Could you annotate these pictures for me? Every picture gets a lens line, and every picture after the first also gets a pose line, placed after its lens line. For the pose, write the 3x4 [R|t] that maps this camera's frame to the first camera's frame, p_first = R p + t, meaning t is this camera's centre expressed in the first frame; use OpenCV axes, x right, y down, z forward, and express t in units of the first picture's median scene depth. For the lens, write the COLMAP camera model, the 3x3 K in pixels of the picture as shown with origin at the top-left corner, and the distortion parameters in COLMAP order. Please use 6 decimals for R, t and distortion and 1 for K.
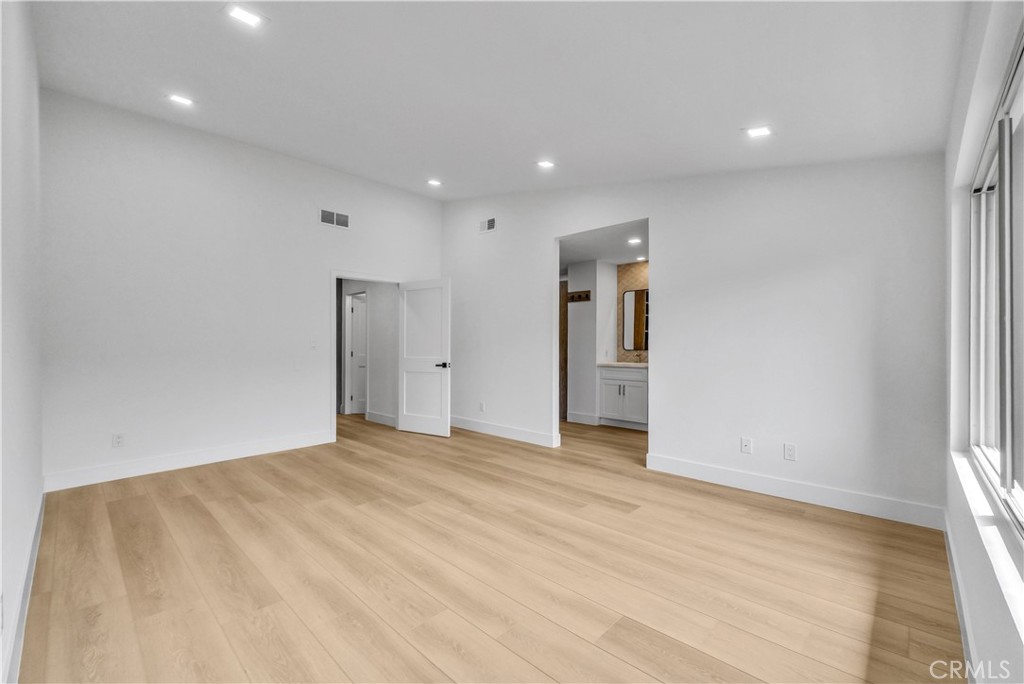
lens RADIAL K [[423.8, 0, 509.5], [0, 423.8, 352.2], [0, 0, 1]] dist [0.000667, 0.000138]
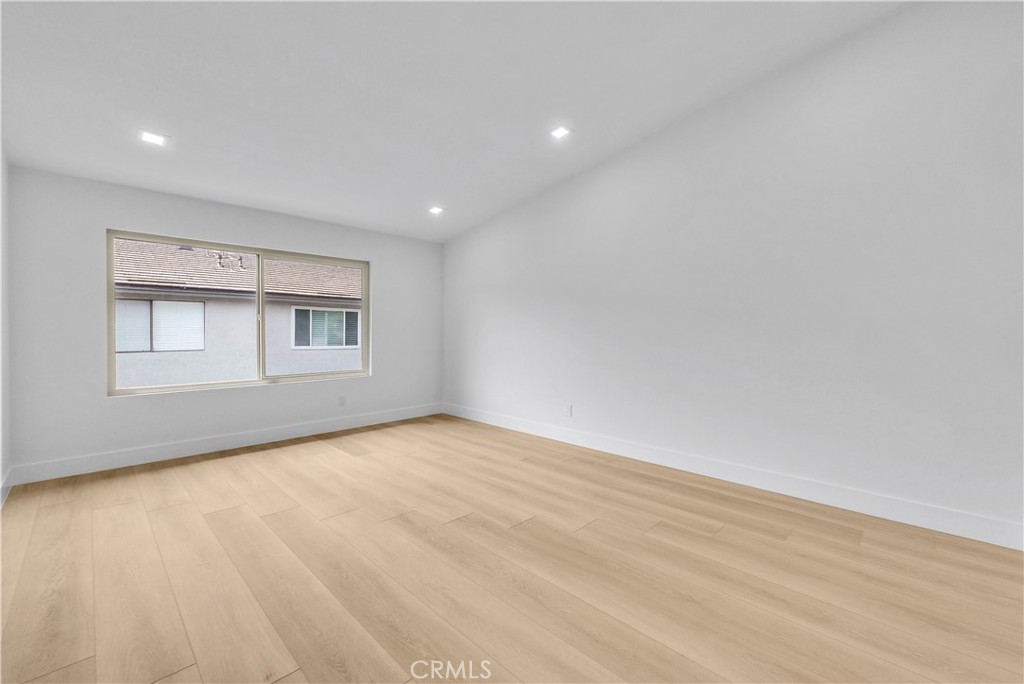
lens RADIAL K [[423.8, 0, 509.5], [0, 423.8, 352.2], [0, 0, 1]] dist [0.000667, 0.000138]
pose [[-0.999901, -0.003458, 0.013621, -0.344955], [-0.002690, 0.998425, 0.056031, -0.018250], [-0.013793, 0.055988, -0.998336, 1.954452]]
